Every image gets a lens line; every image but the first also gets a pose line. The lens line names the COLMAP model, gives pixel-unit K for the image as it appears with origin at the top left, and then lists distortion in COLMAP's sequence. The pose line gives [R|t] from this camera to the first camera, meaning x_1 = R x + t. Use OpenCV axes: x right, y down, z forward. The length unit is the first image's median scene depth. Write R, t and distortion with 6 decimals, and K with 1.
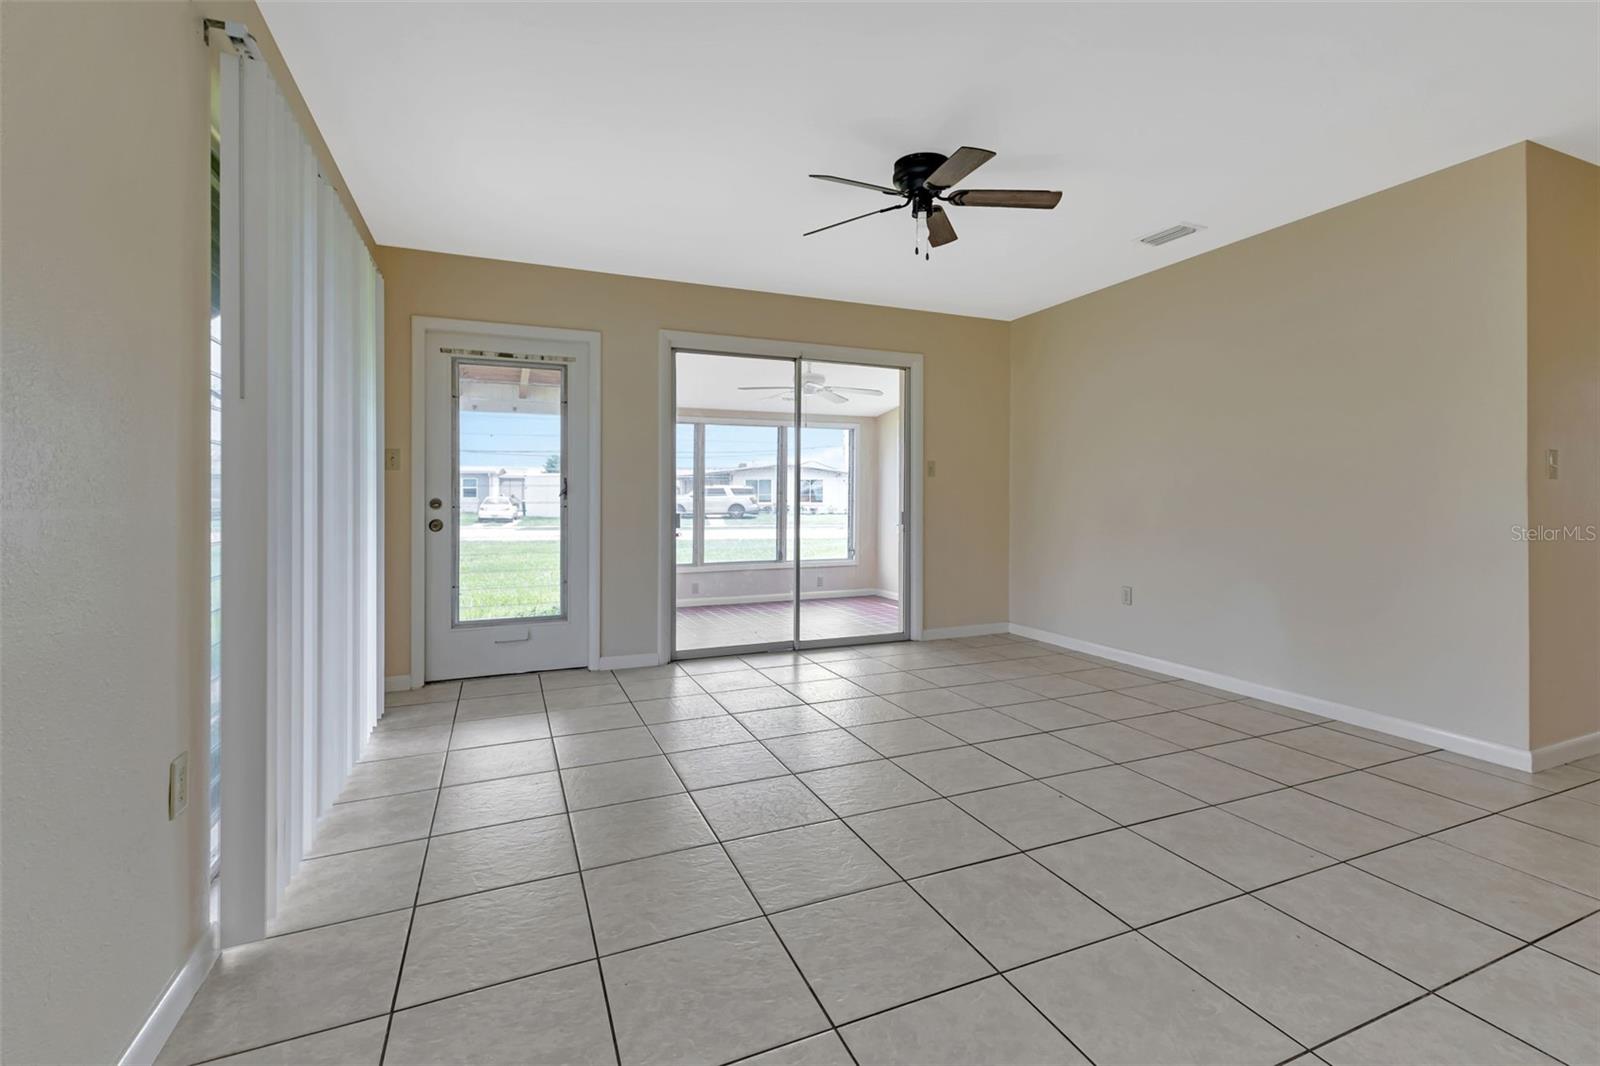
lens RADIAL K [[711.1, 0, 818.1], [0, 711.1, 495.3], [0, 0, 1]] dist [0.009213, 0.000132]
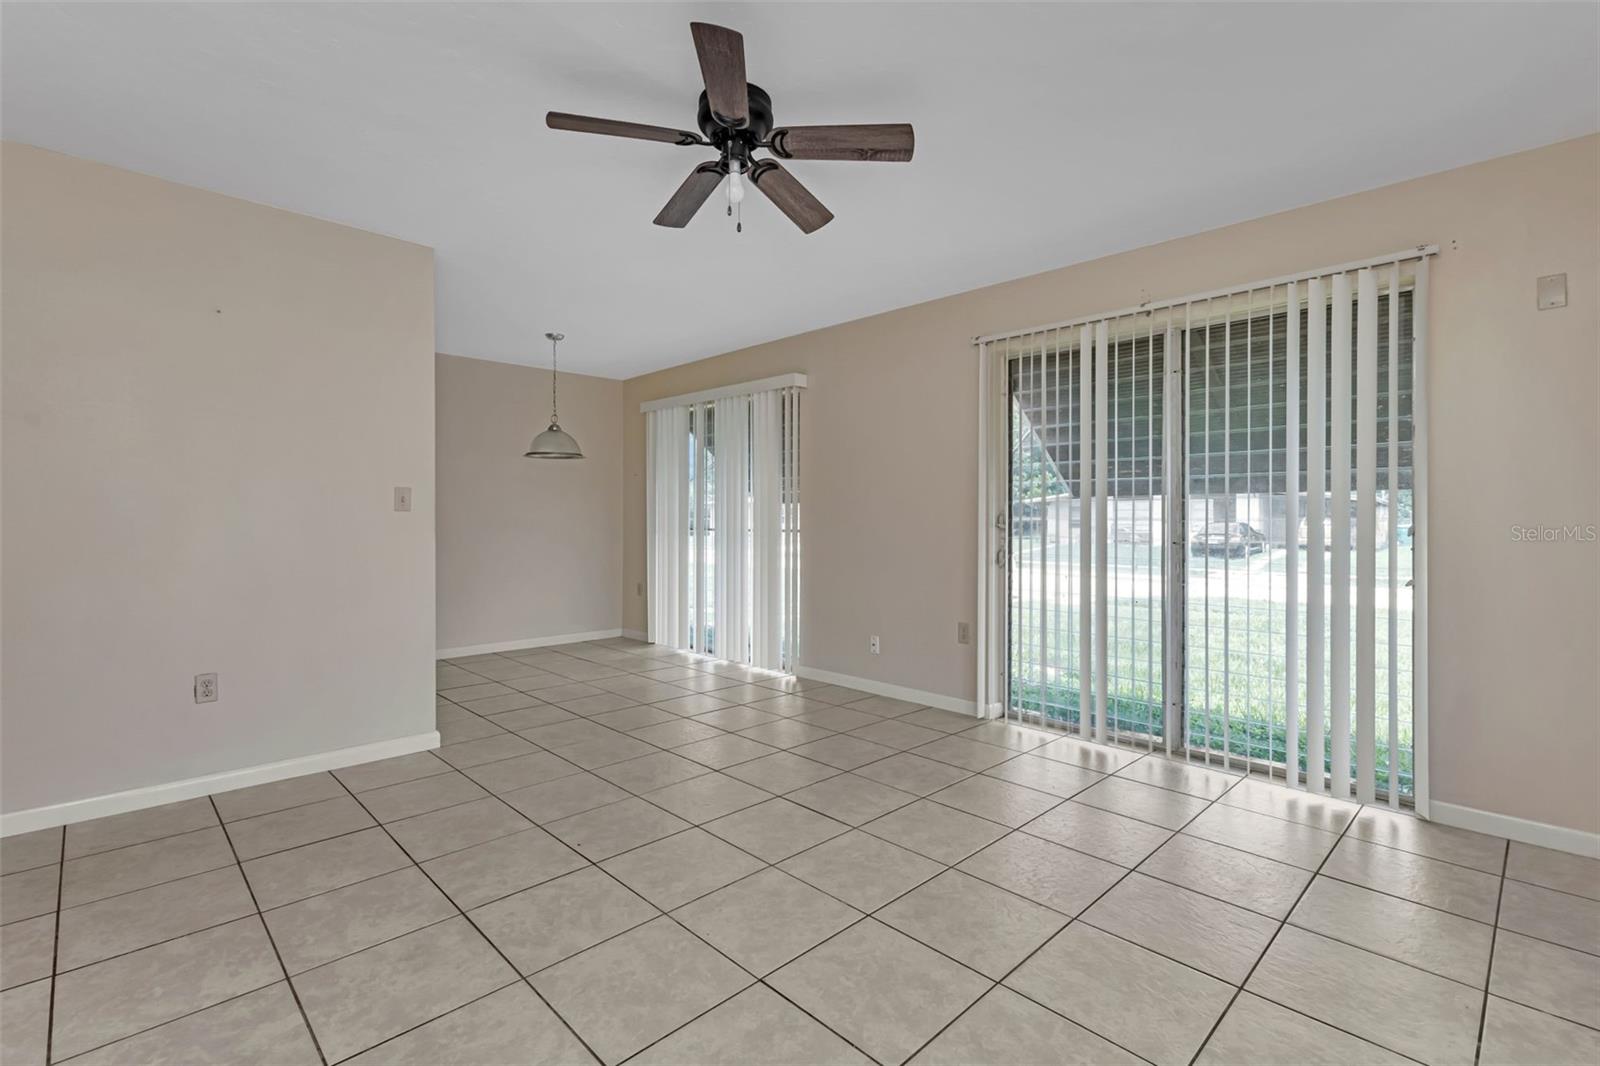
lens RADIAL K [[727.0, 0, 794.8], [0, 727.0, 521.1], [0, 0, 1]] dist [0.010700, -0.000430]
pose [[-0.941155, -0.000610, -0.337975, 0.238700], [-0.002270, 0.999987, 0.004516, -0.015086], [0.337968, 0.005018, -0.941144, 1.213964]]
